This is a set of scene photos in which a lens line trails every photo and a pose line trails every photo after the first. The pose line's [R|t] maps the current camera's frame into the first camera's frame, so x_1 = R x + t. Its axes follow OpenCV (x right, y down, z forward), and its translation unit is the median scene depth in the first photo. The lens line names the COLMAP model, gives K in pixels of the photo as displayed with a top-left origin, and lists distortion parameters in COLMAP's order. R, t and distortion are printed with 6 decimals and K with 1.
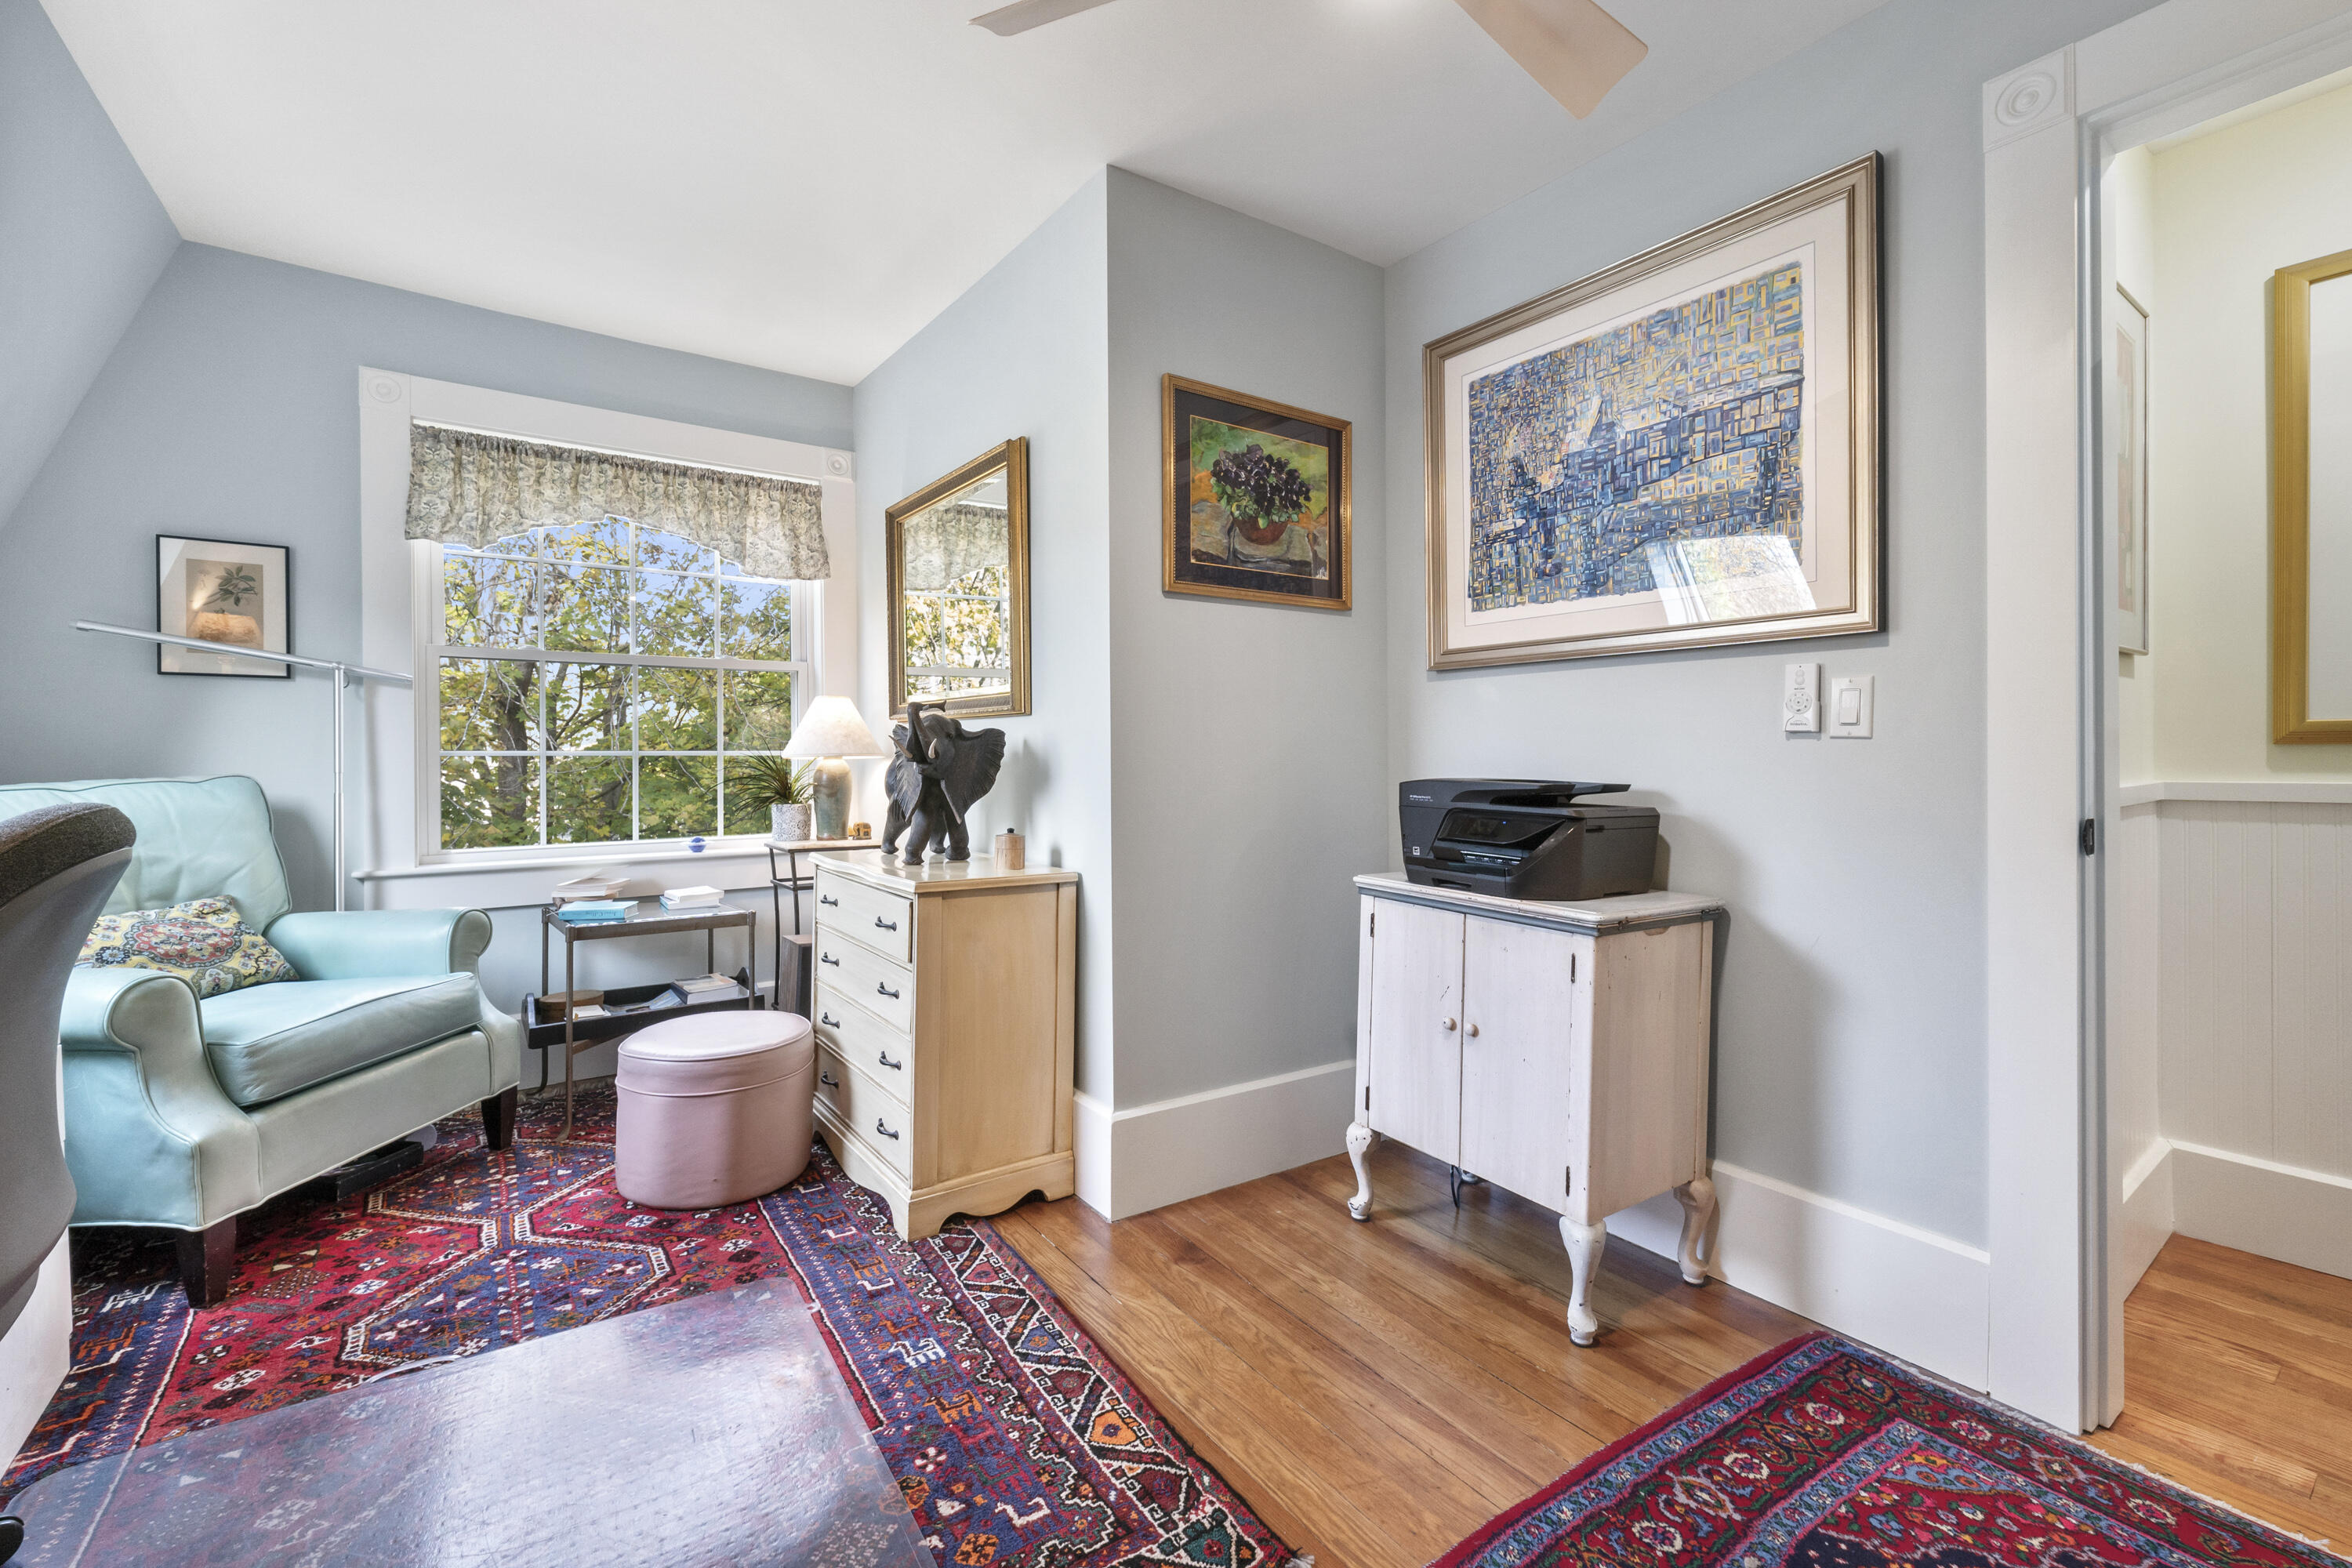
lens RADIAL K [[986.9, 0, 1174.8], [0, 986.9, 759.8], [0, 0, 1]] dist [-0.000226, -0.000968]
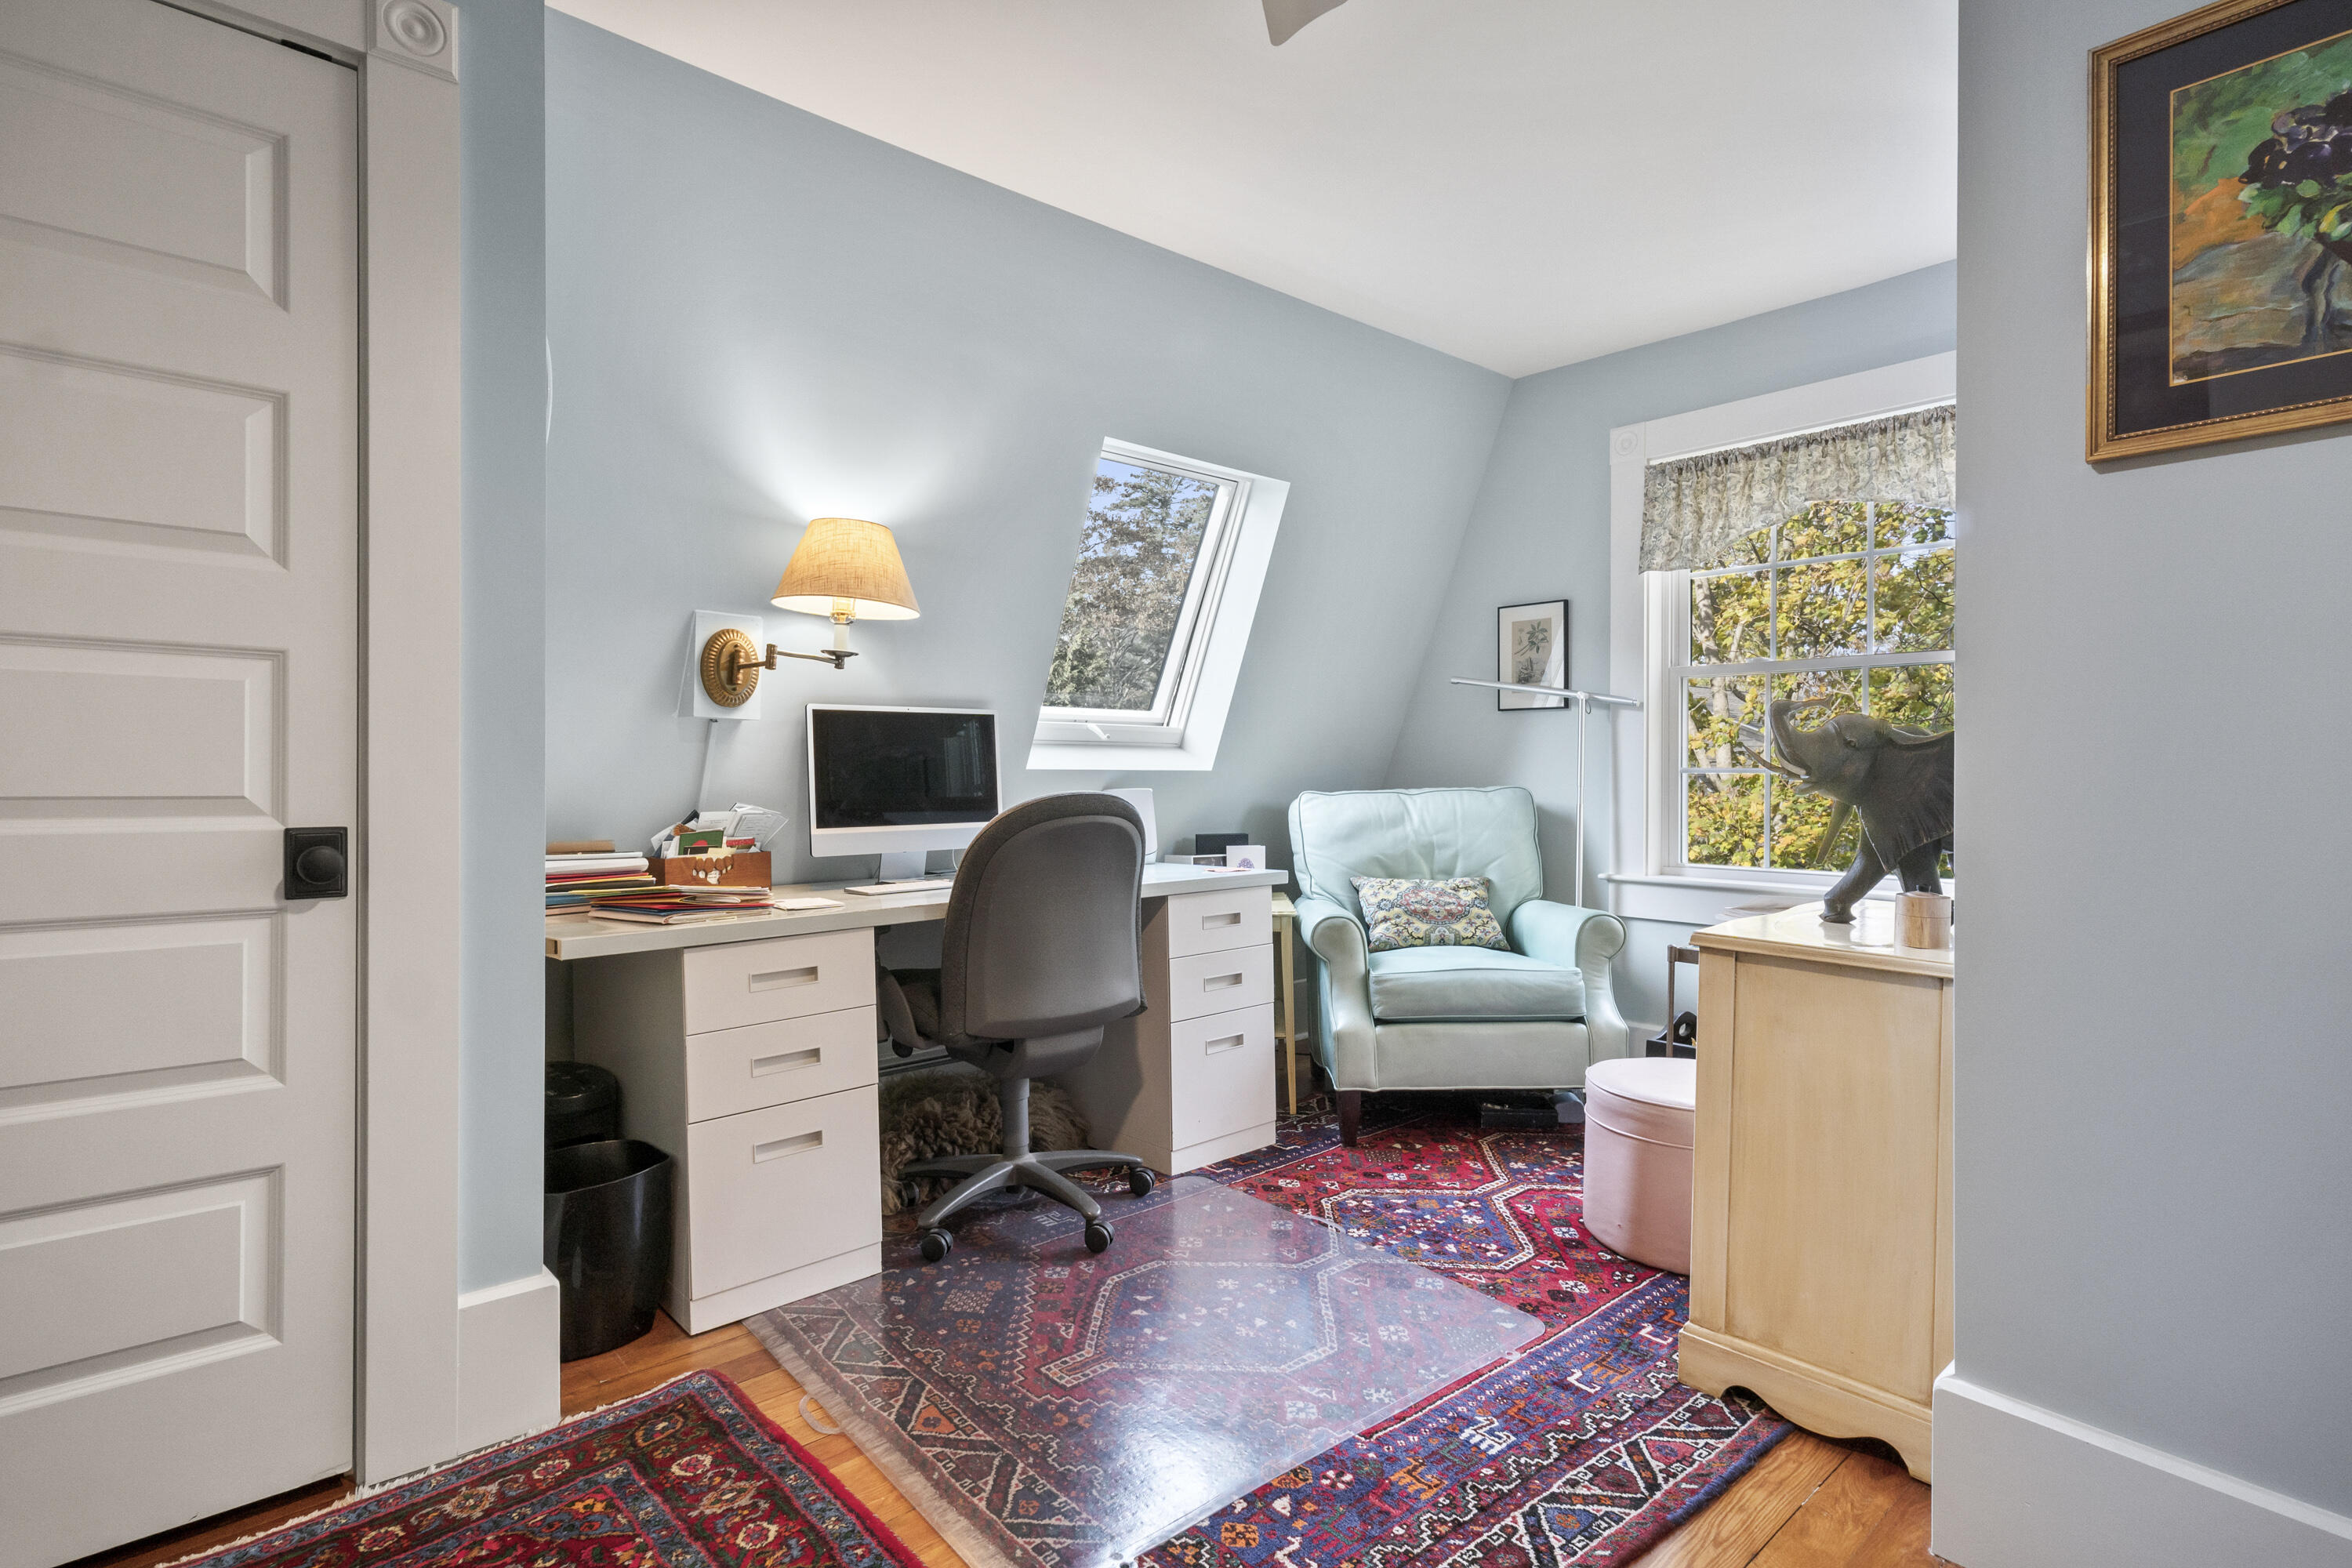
lens RADIAL K [[1157.4, 0, 1177.7], [0, 1157.4, 779.6], [0, 0, 1]] dist [0.018481, 0.000033]
pose [[0.114198, 0.008260, -0.993424, 0.611224], [-0.011377, 0.999911, 0.007006, 0.000807], [0.993393, 0.010502, 0.114282, 0.481429]]
